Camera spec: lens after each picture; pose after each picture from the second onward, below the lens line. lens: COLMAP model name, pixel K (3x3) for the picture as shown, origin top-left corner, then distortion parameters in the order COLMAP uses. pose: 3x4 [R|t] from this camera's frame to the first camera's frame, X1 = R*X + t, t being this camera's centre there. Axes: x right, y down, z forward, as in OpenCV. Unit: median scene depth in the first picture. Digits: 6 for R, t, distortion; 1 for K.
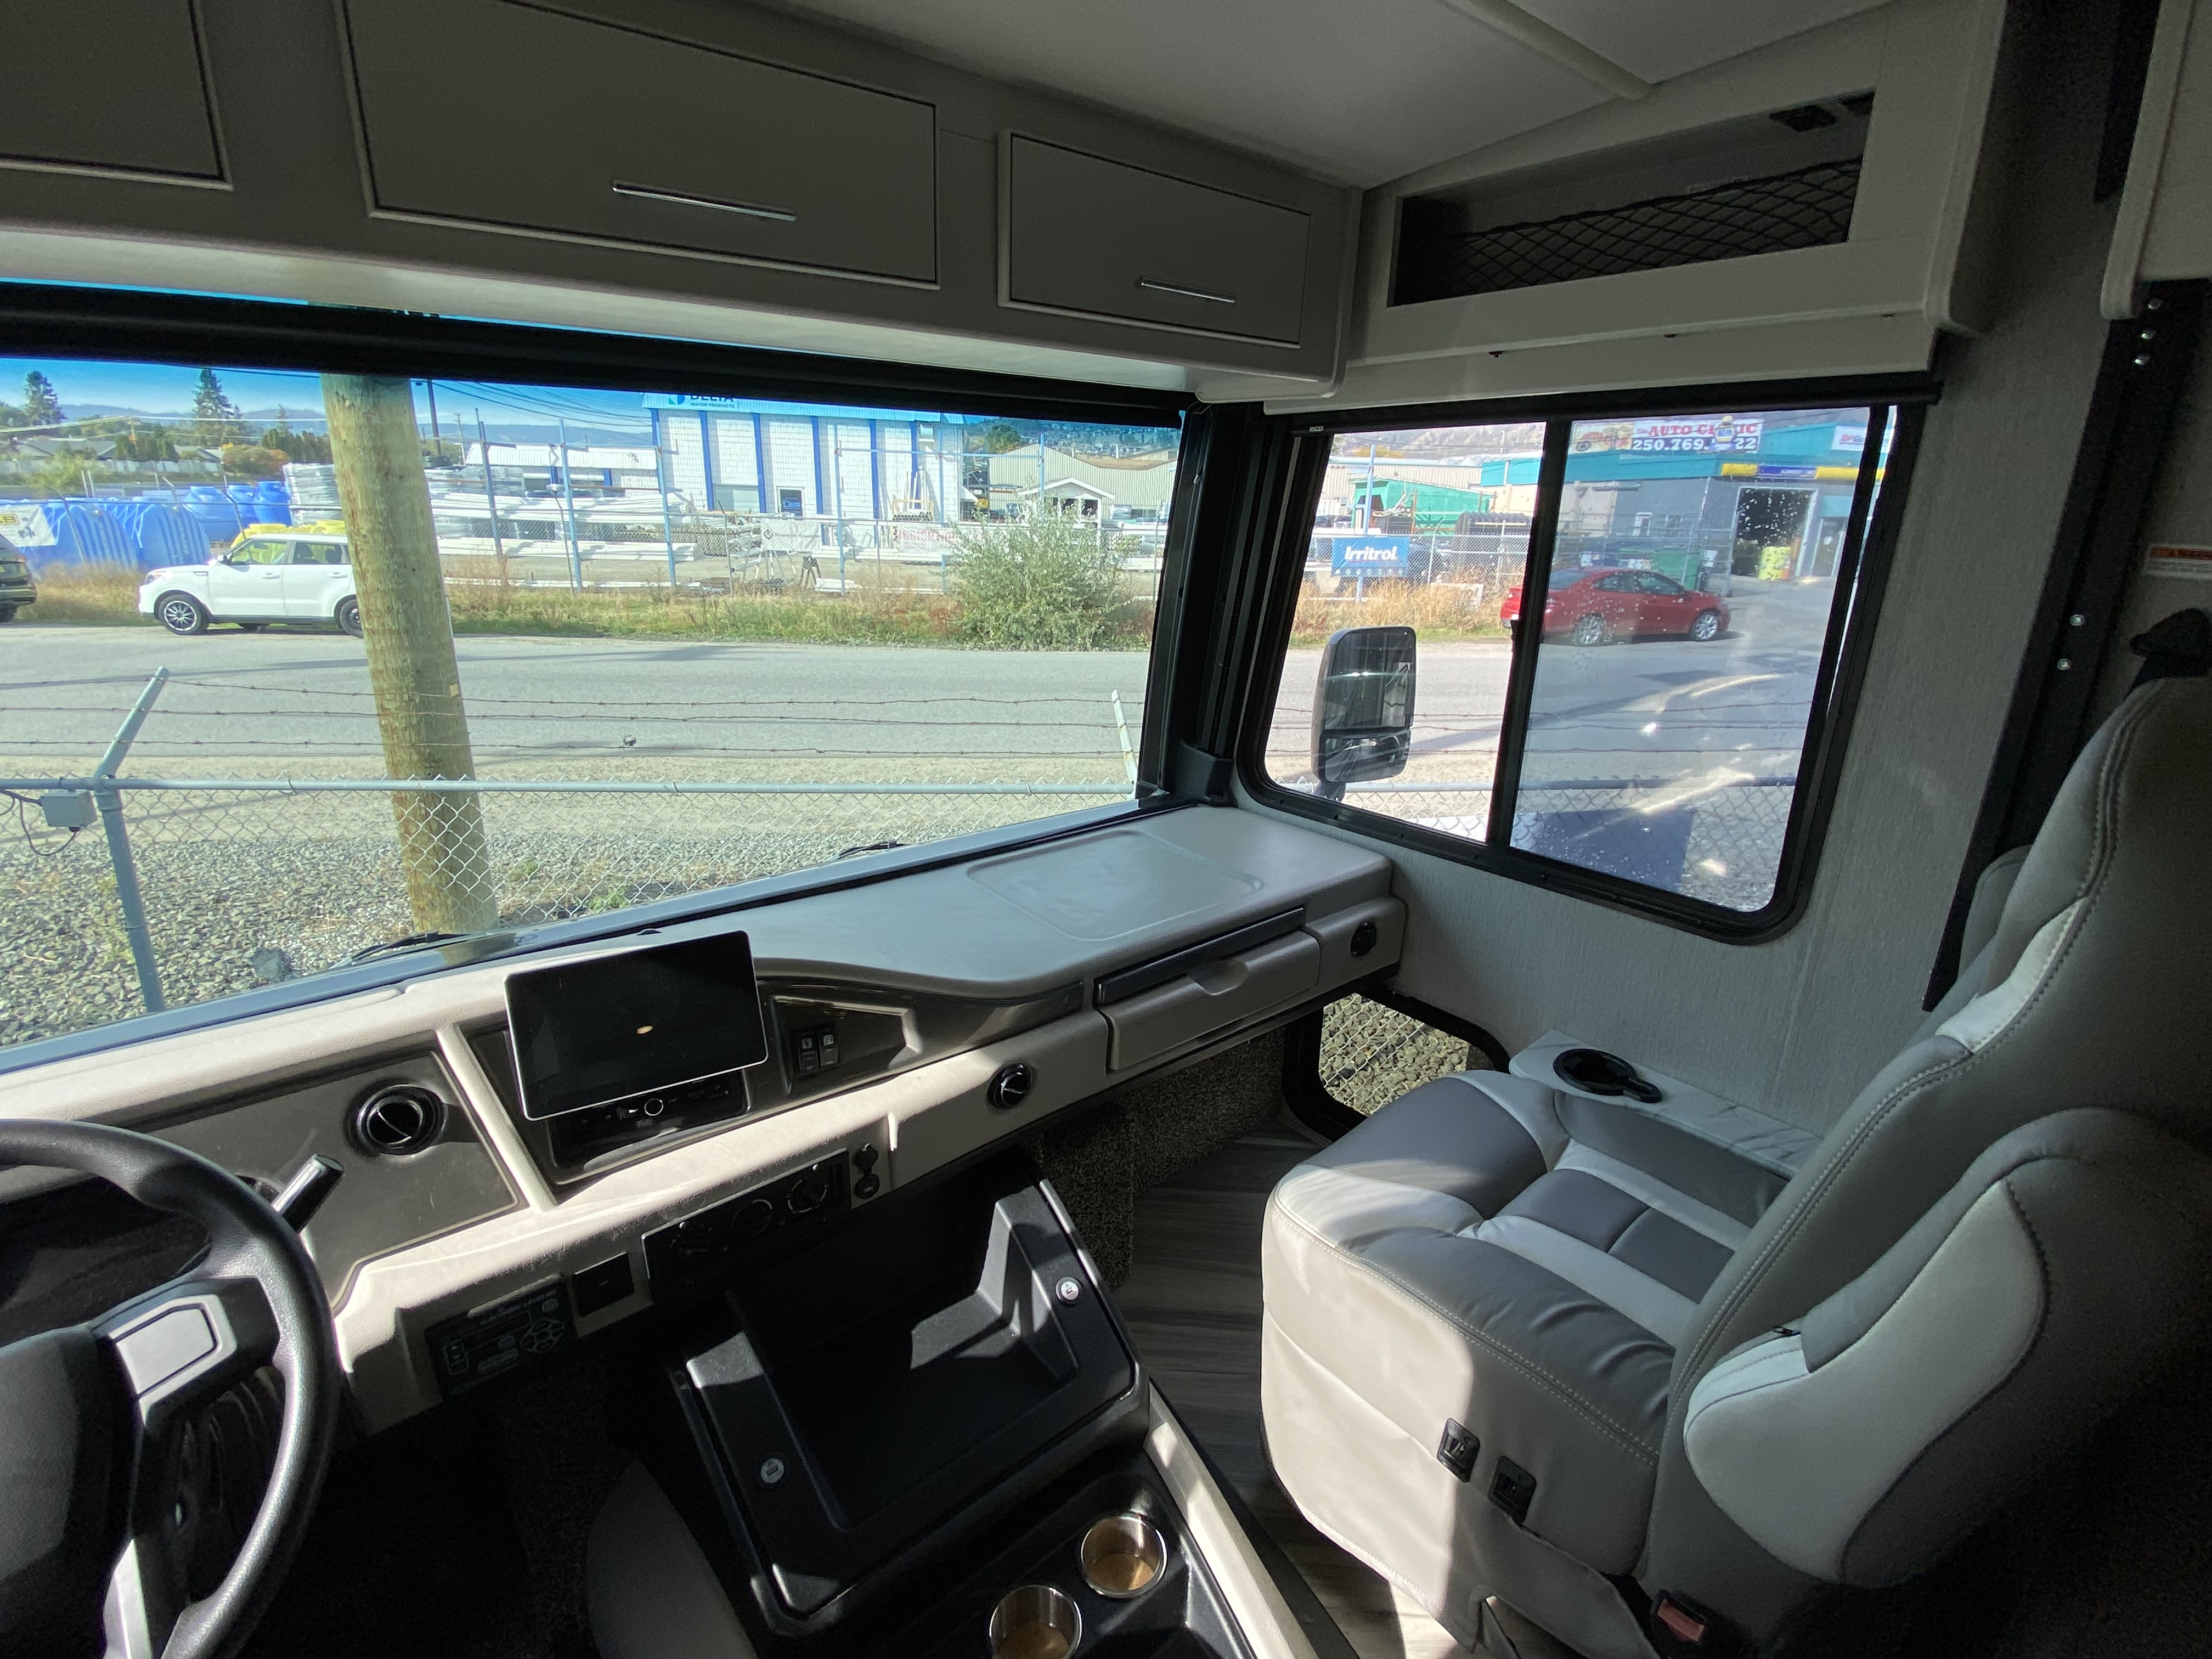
lens RADIAL K [[1024.3, 0, 1106.0], [0, 1024.3, 829.5], [0, 0, 1]] dist [0.032267, -0.041398]
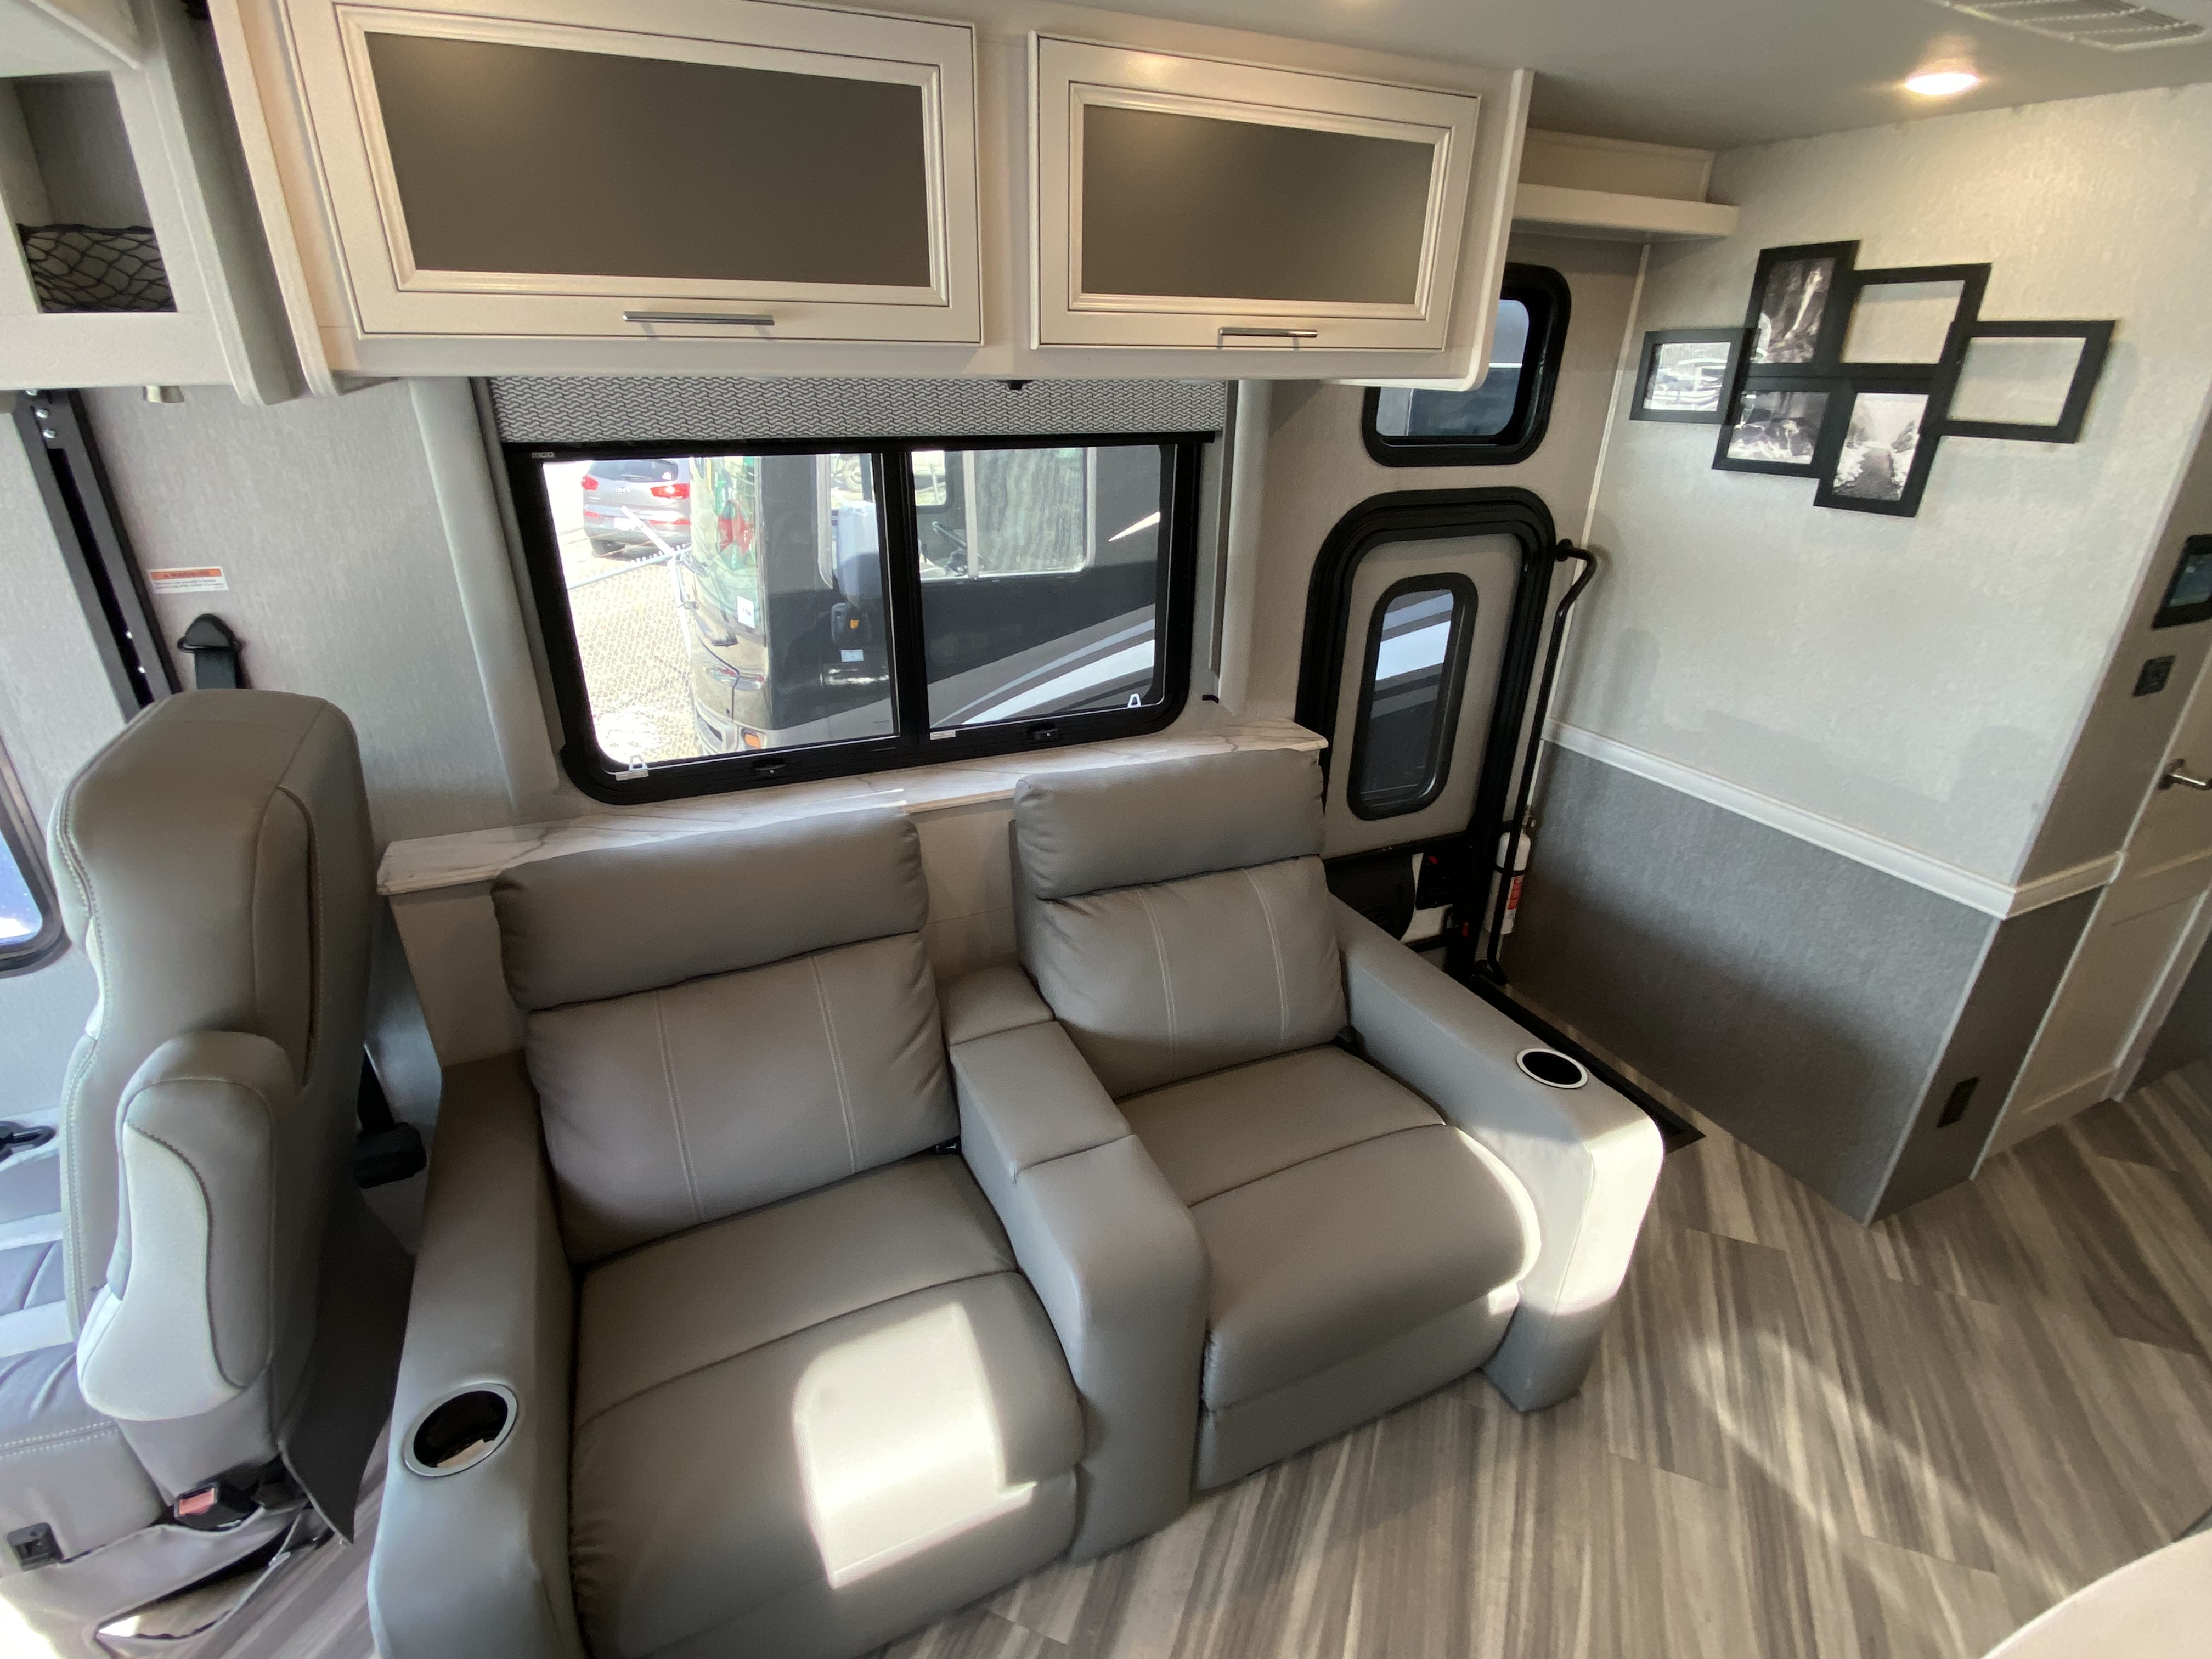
lens RADIAL K [[1035.6, 0, 1094.6], [0, 1035.6, 829.5], [0, 0, 1]] dist [0.001178, -0.013106]
pose [[0.277021, -0.414810, 0.866713, 0.077108], [0.289351, 0.896158, 0.336419, -0.061512], [-0.916262, 0.157589, 0.368280, -0.437543]]
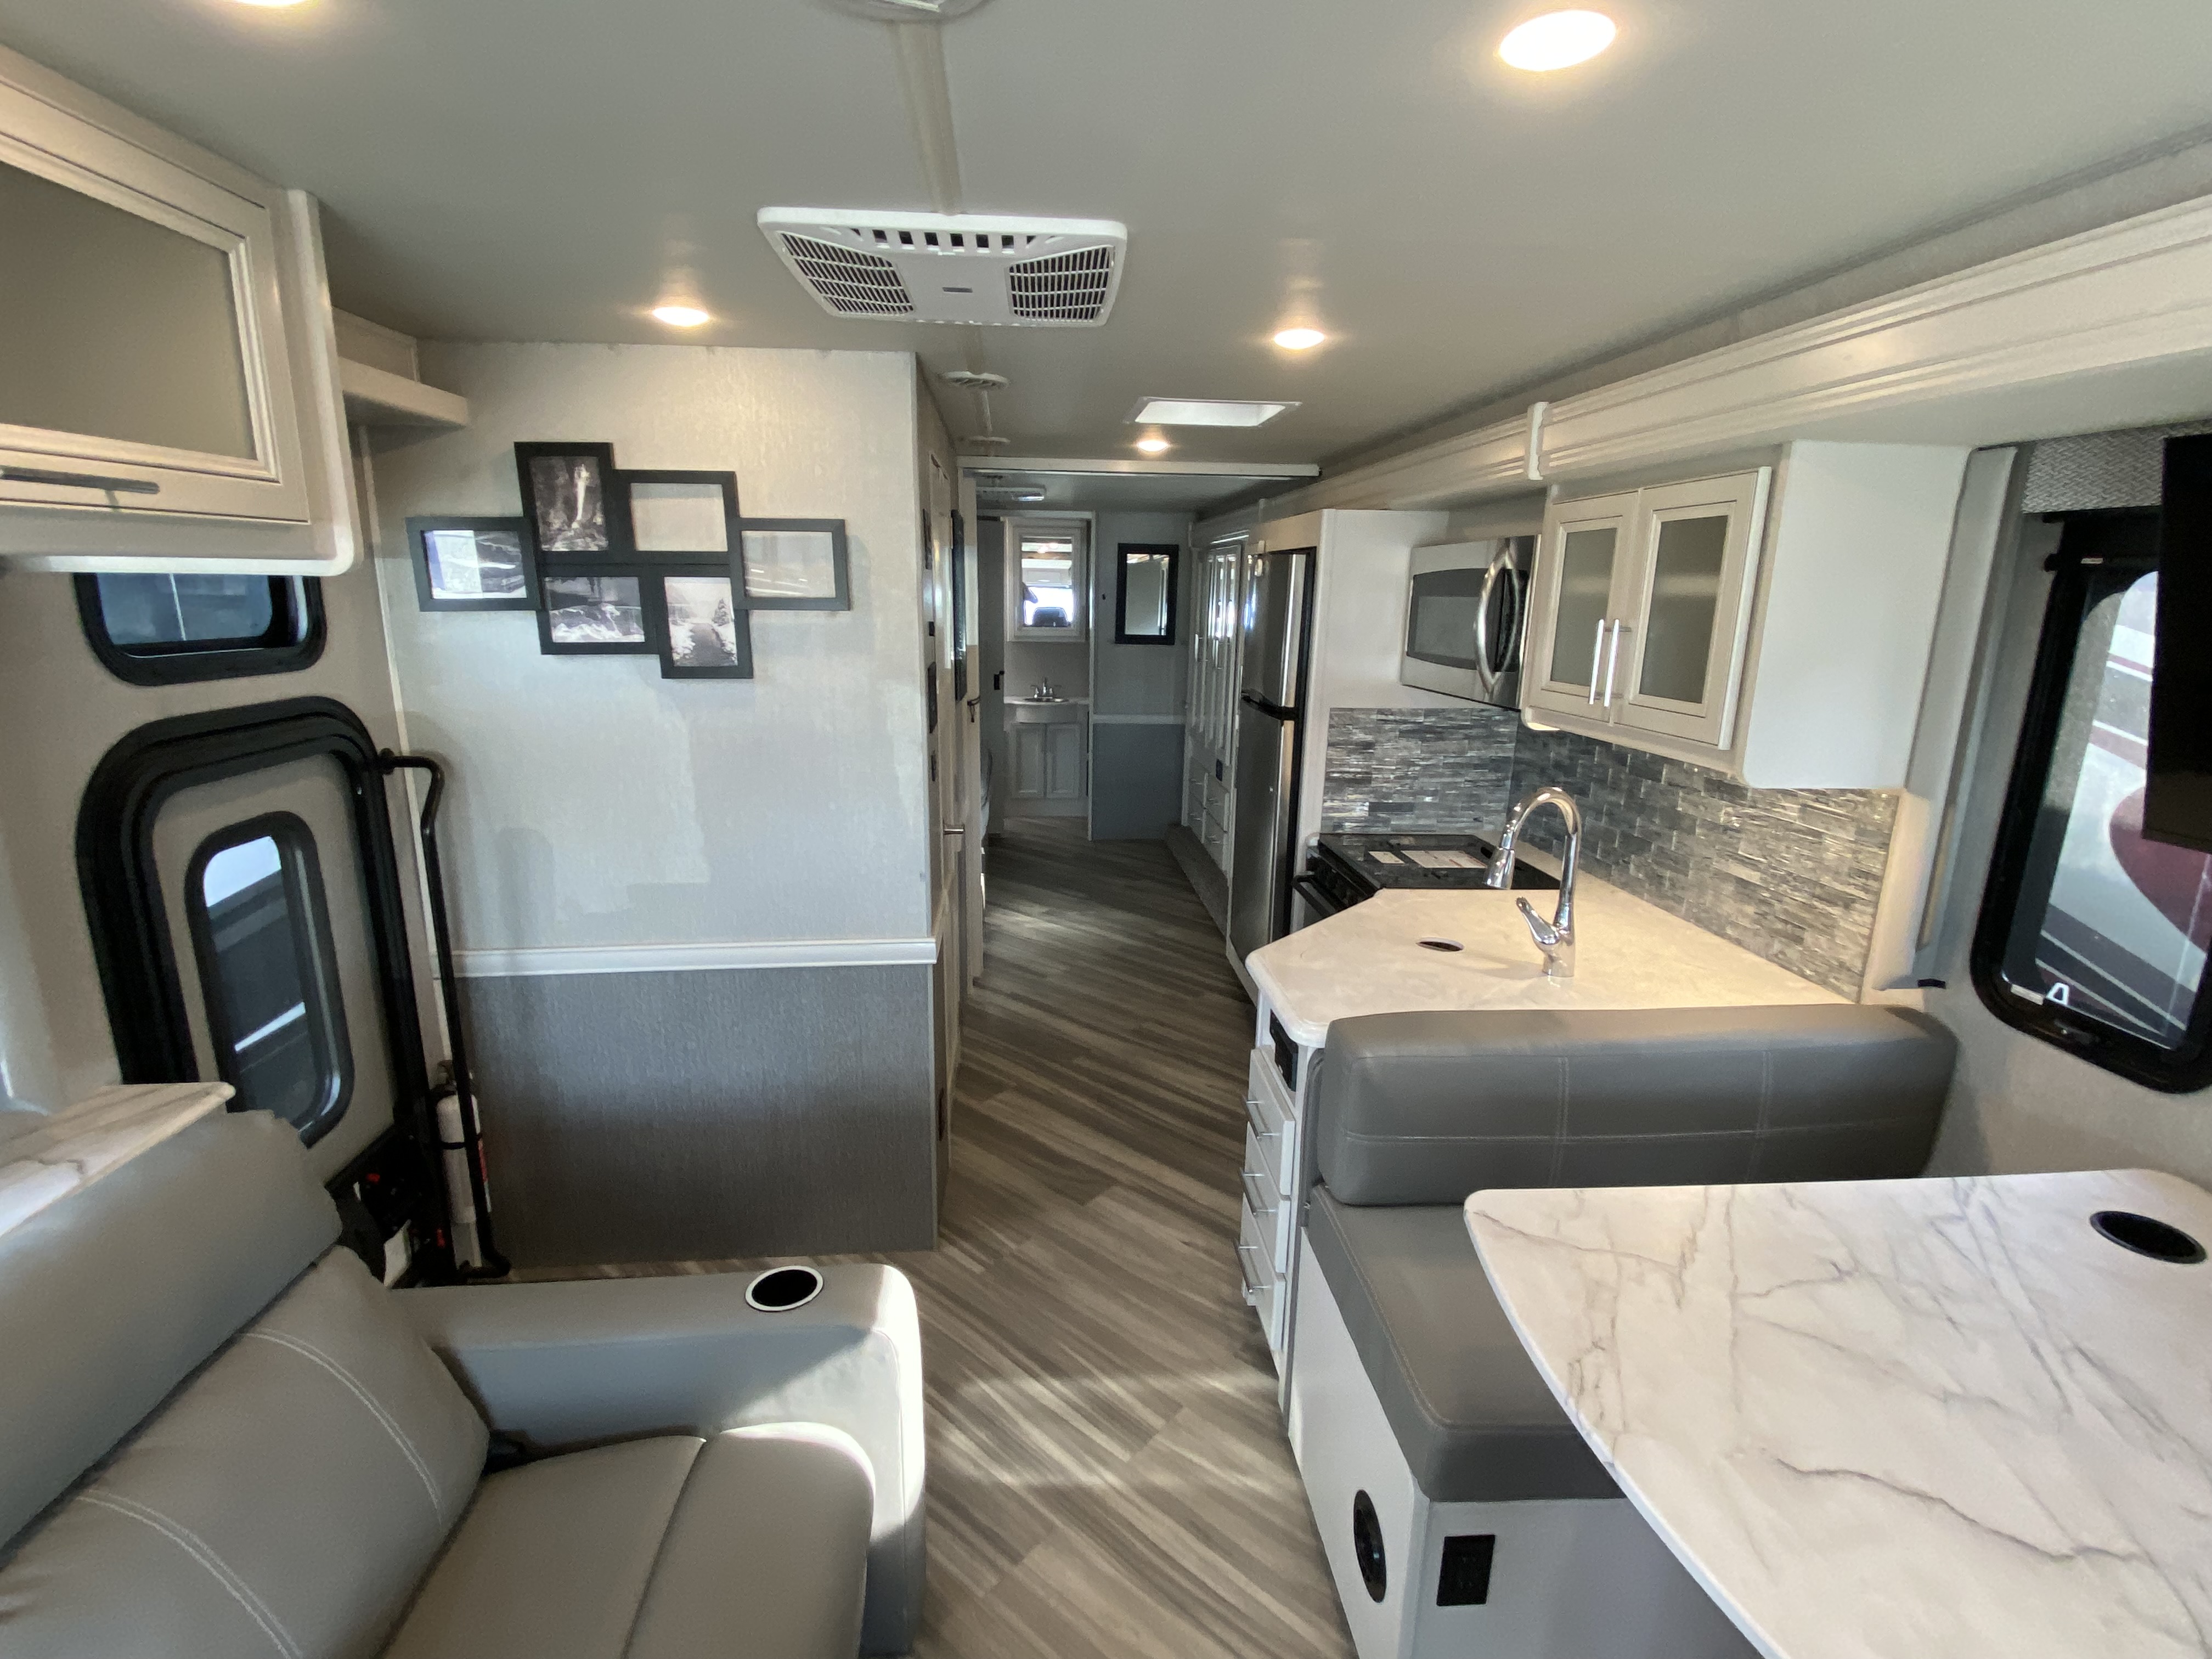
lens RADIAL K [[1029.5, 0, 1089.8], [0, 1029.5, 827.2], [0, 0, 1]] dist [0.025303, -0.022214]
pose [[-0.811553, -0.164256, 0.560715, 0.375791], [0.149350, 0.869472, 0.470865, -0.130158], [-0.564868, 0.465874, -0.681091, -0.101056]]
